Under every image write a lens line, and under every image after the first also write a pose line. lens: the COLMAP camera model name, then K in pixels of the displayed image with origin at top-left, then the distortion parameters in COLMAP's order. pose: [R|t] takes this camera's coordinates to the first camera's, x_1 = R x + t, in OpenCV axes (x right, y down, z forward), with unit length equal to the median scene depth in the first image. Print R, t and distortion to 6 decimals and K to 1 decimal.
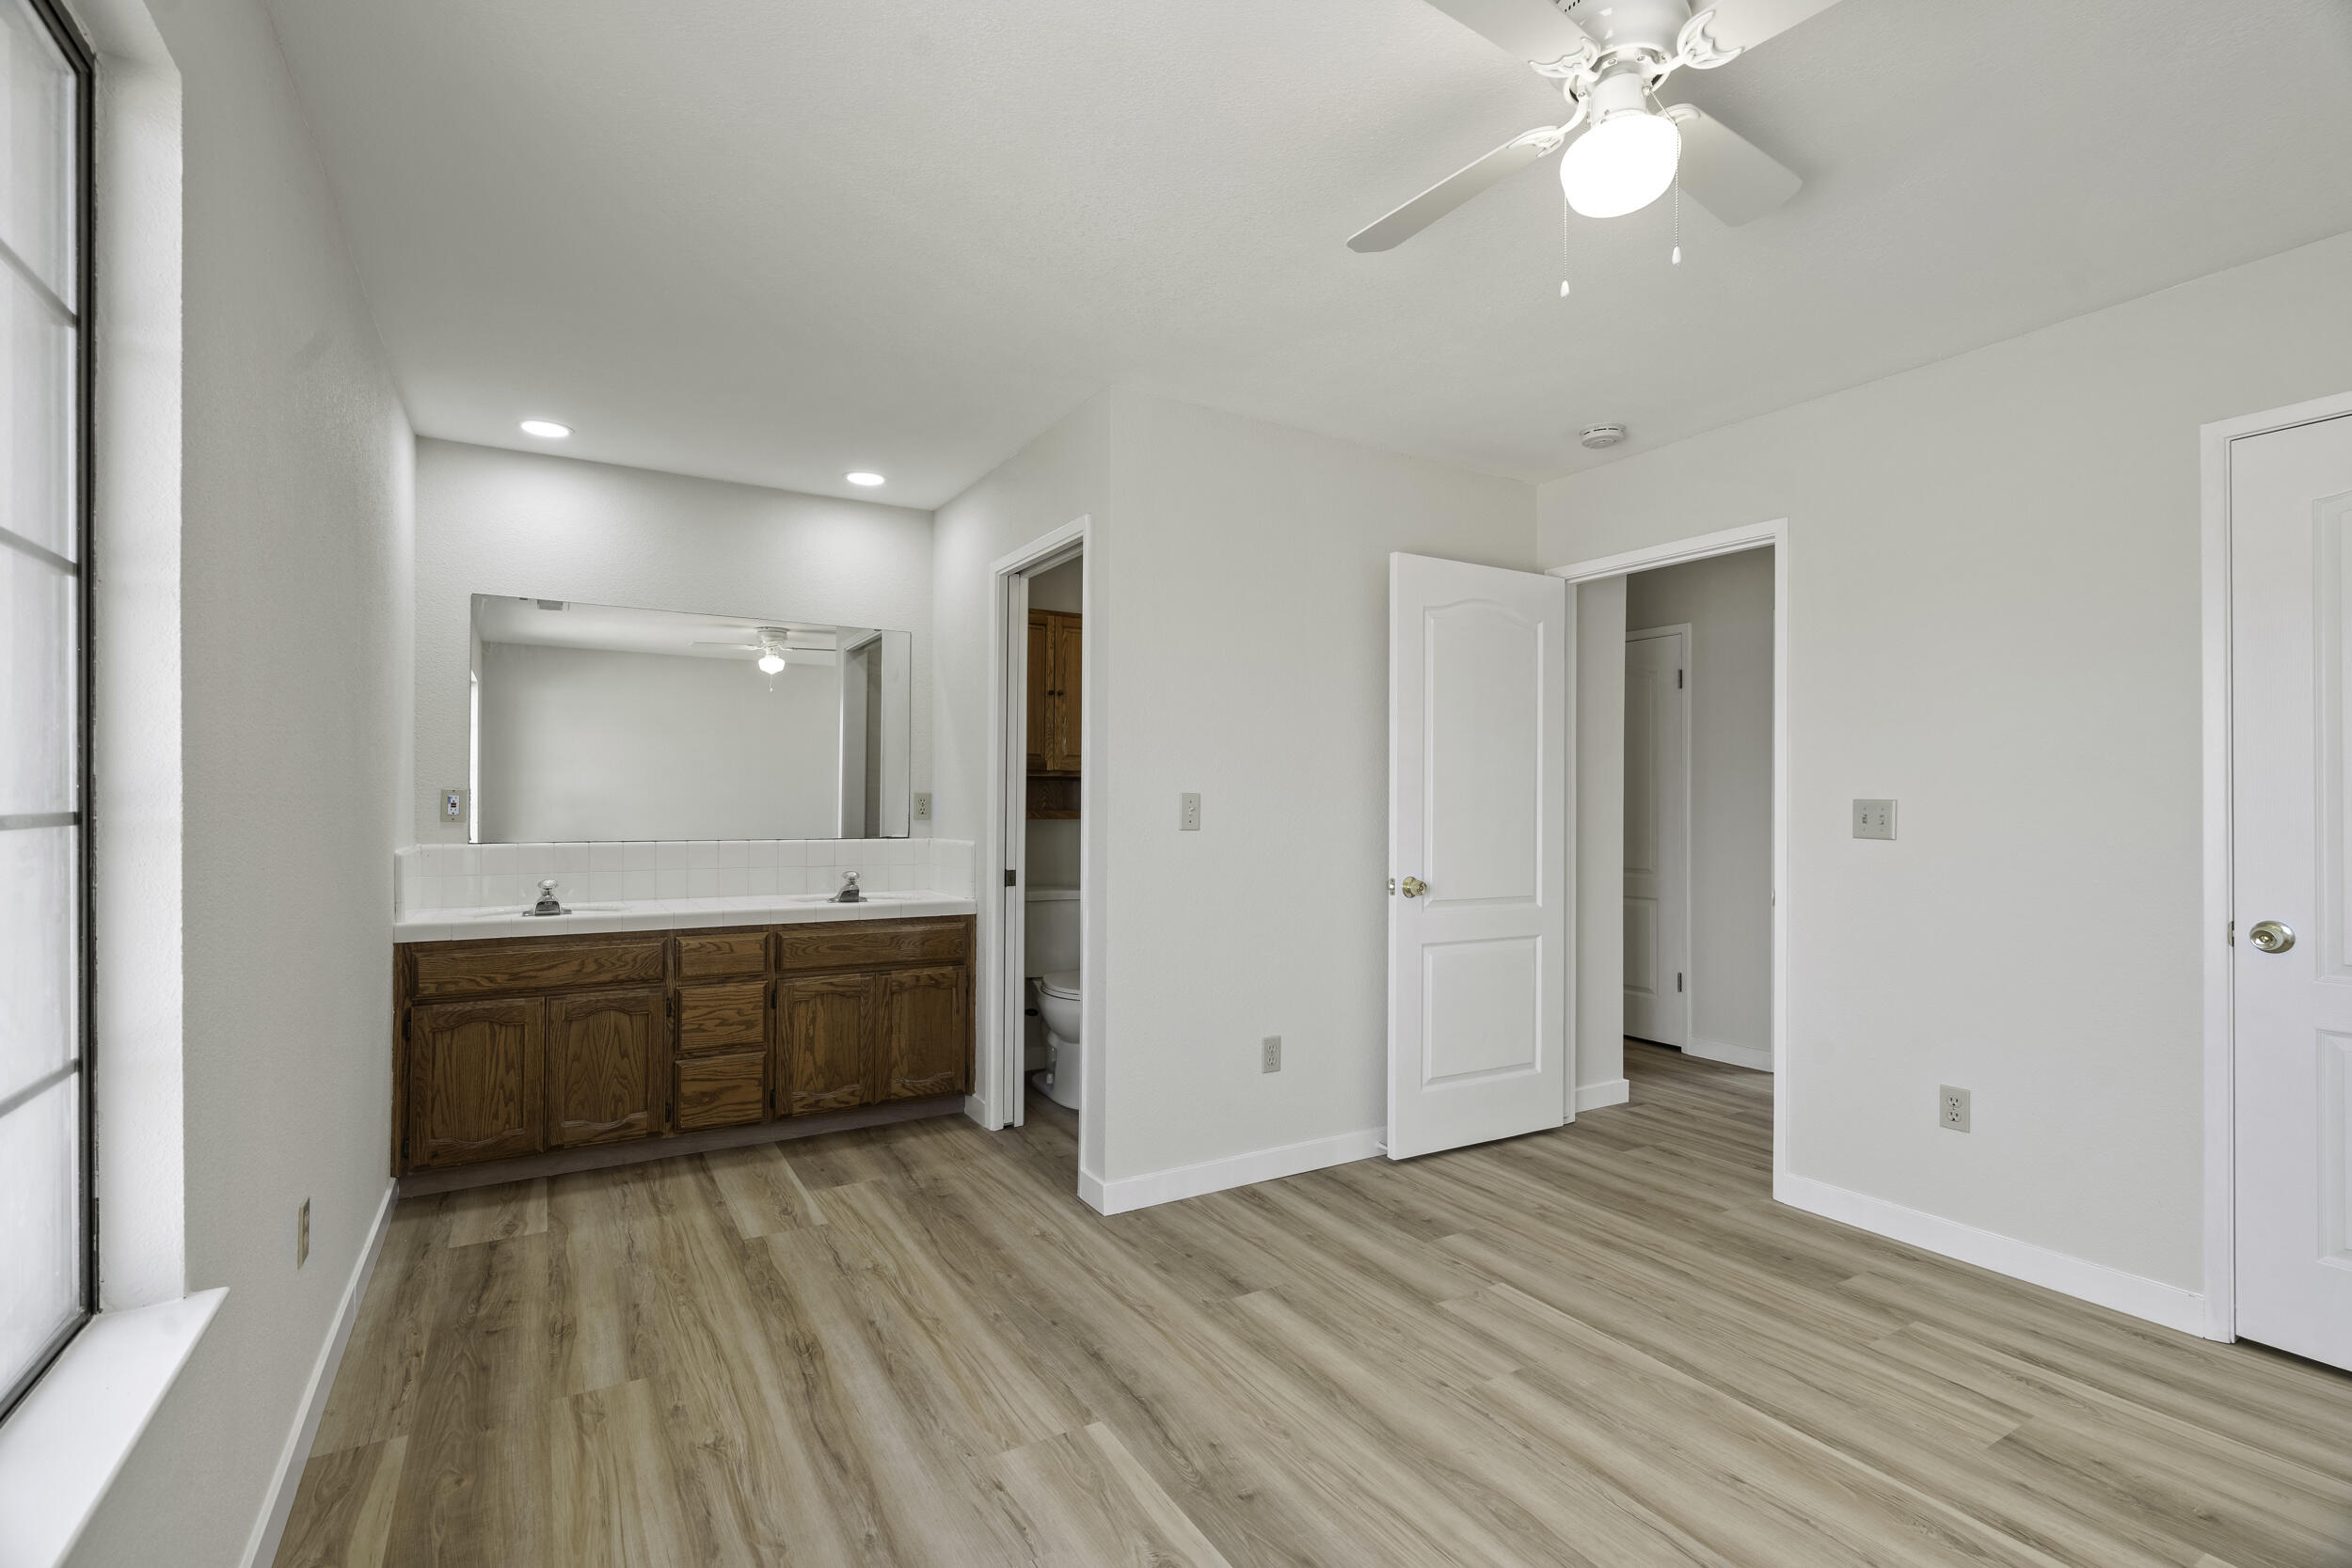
lens RADIAL K [[1050.5, 0, 1181.0], [0, 1050.5, 789.8], [0, 0, 1]] dist [-0.019767, 0.000201]
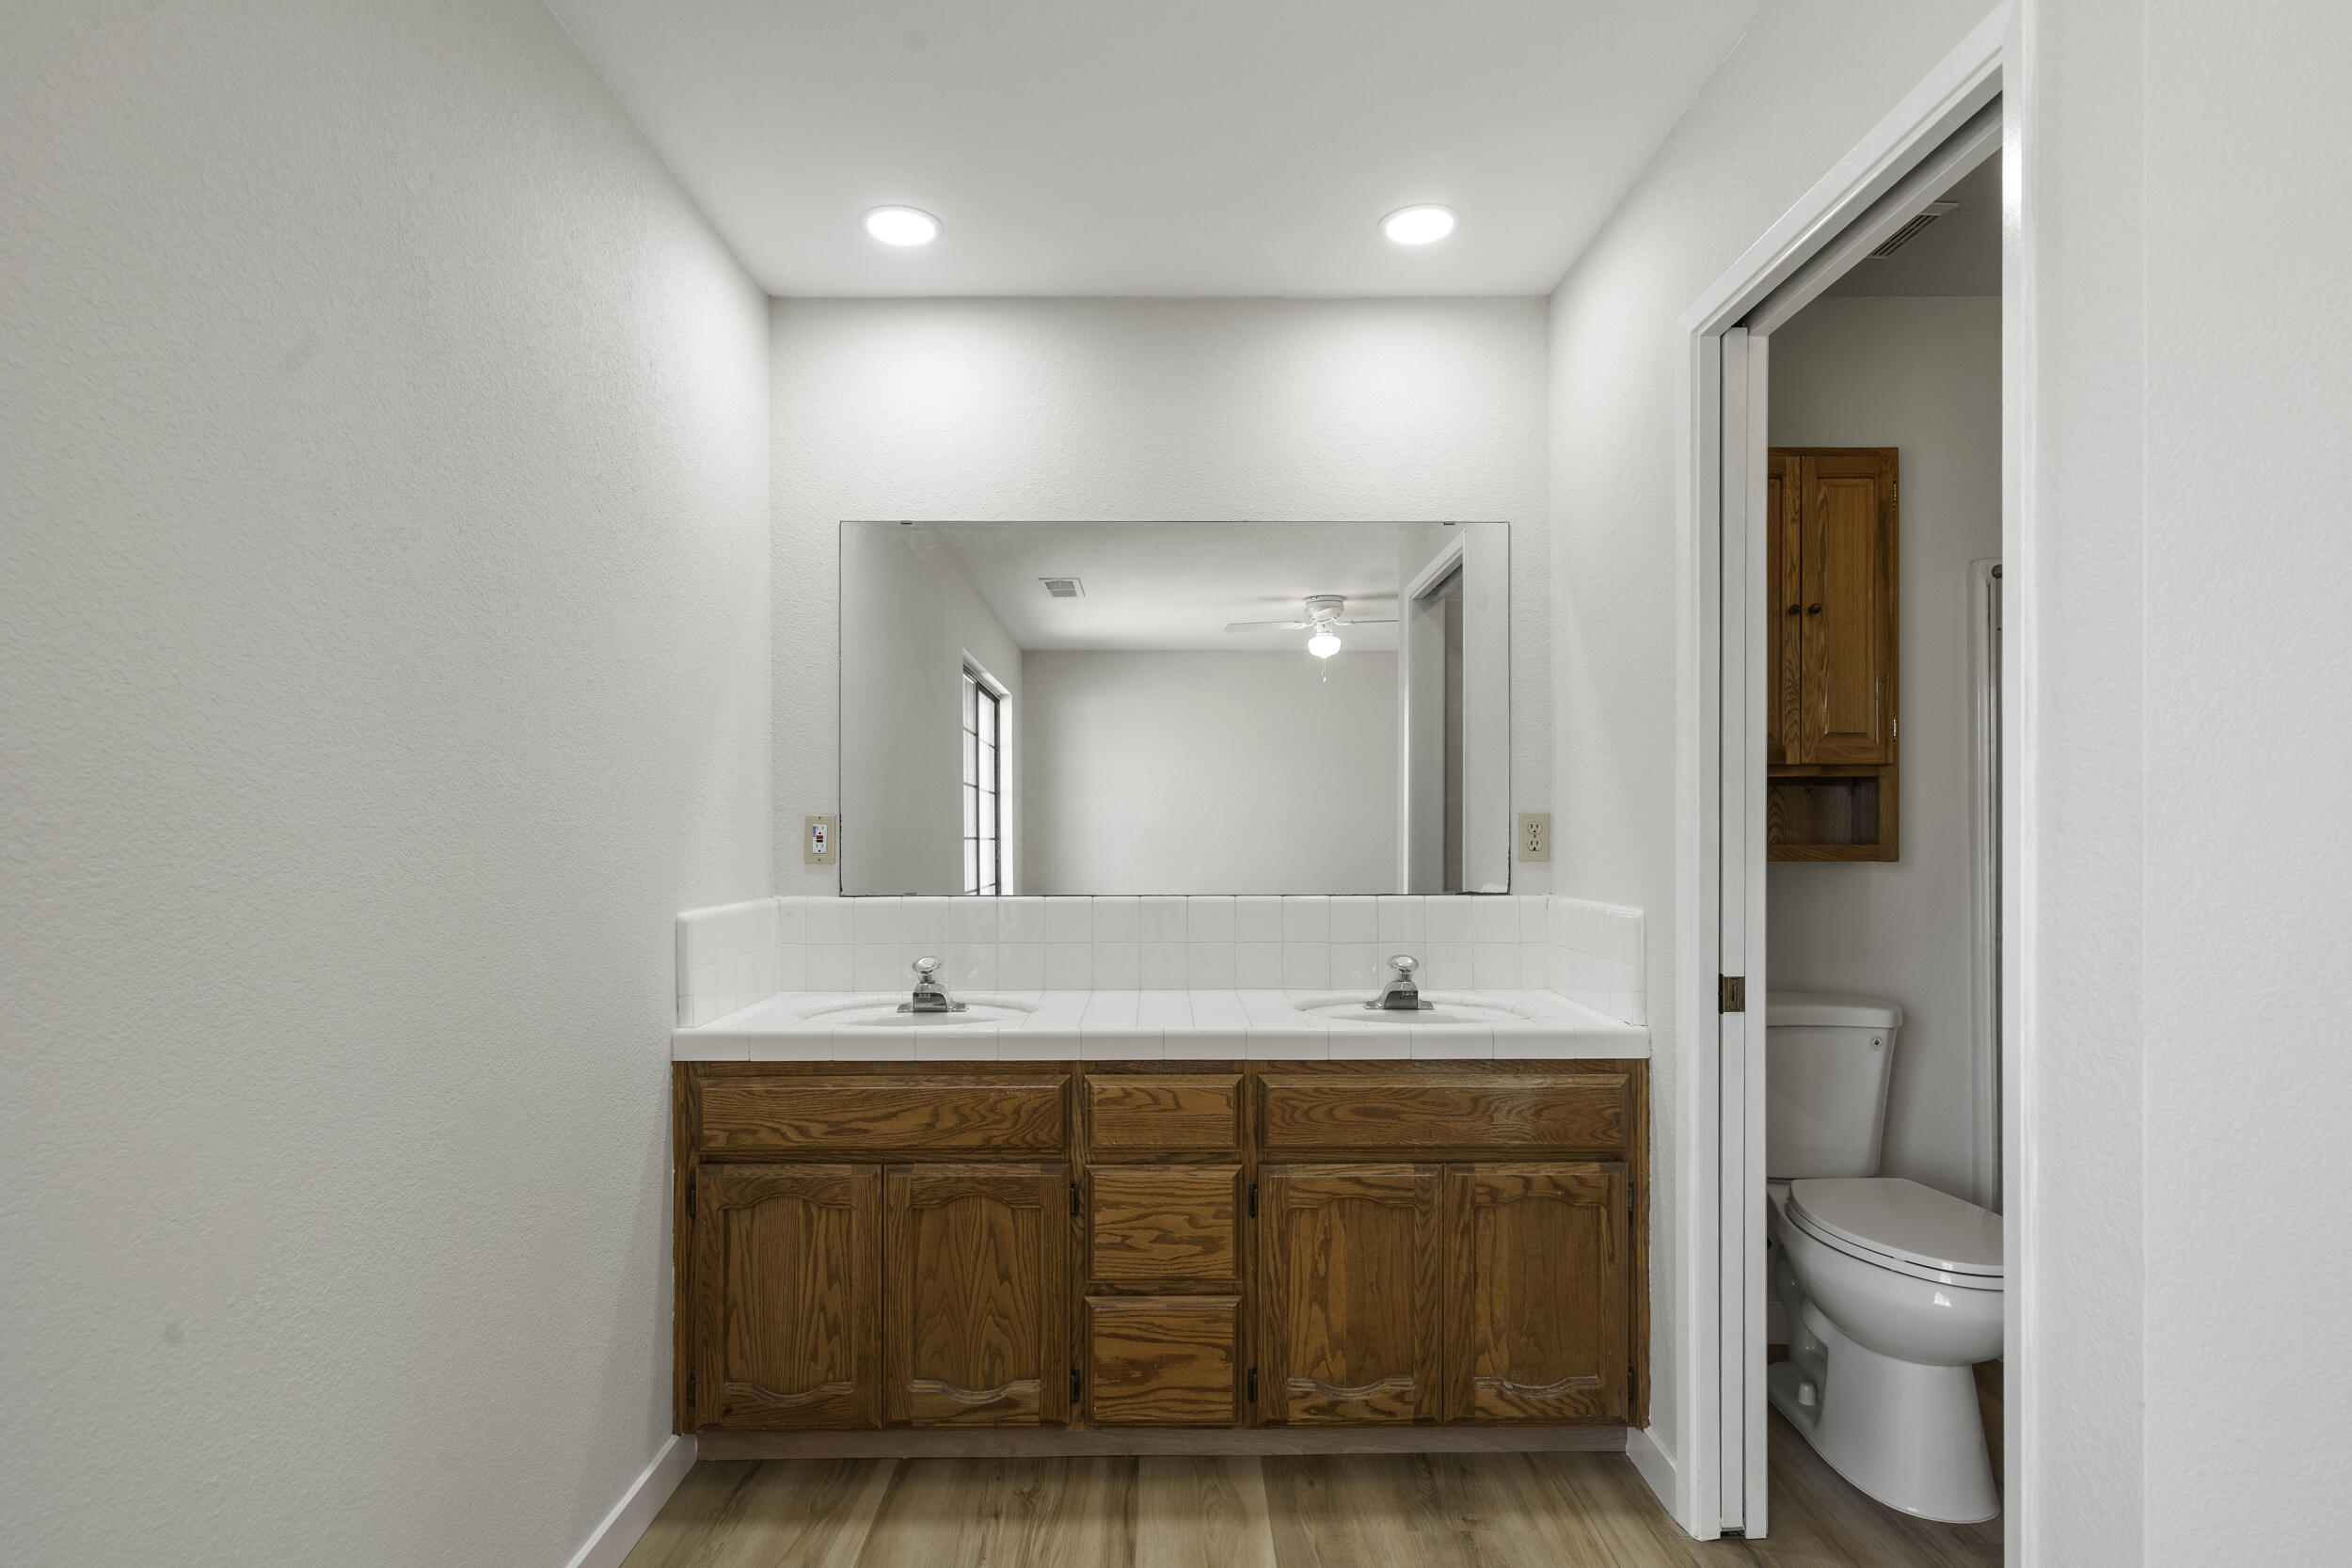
lens RADIAL K [[1141.6, 0, 1172.1], [0, 1141.6, 838.4], [0, 0, 1]] dist [0.004409, 0.000482]
pose [[0.853789, -0.003922, -0.520605, -0.121430], [0.013544, 0.999800, 0.014681, 0.006241], [0.520444, -0.019586, 0.853671, 0.489711]]
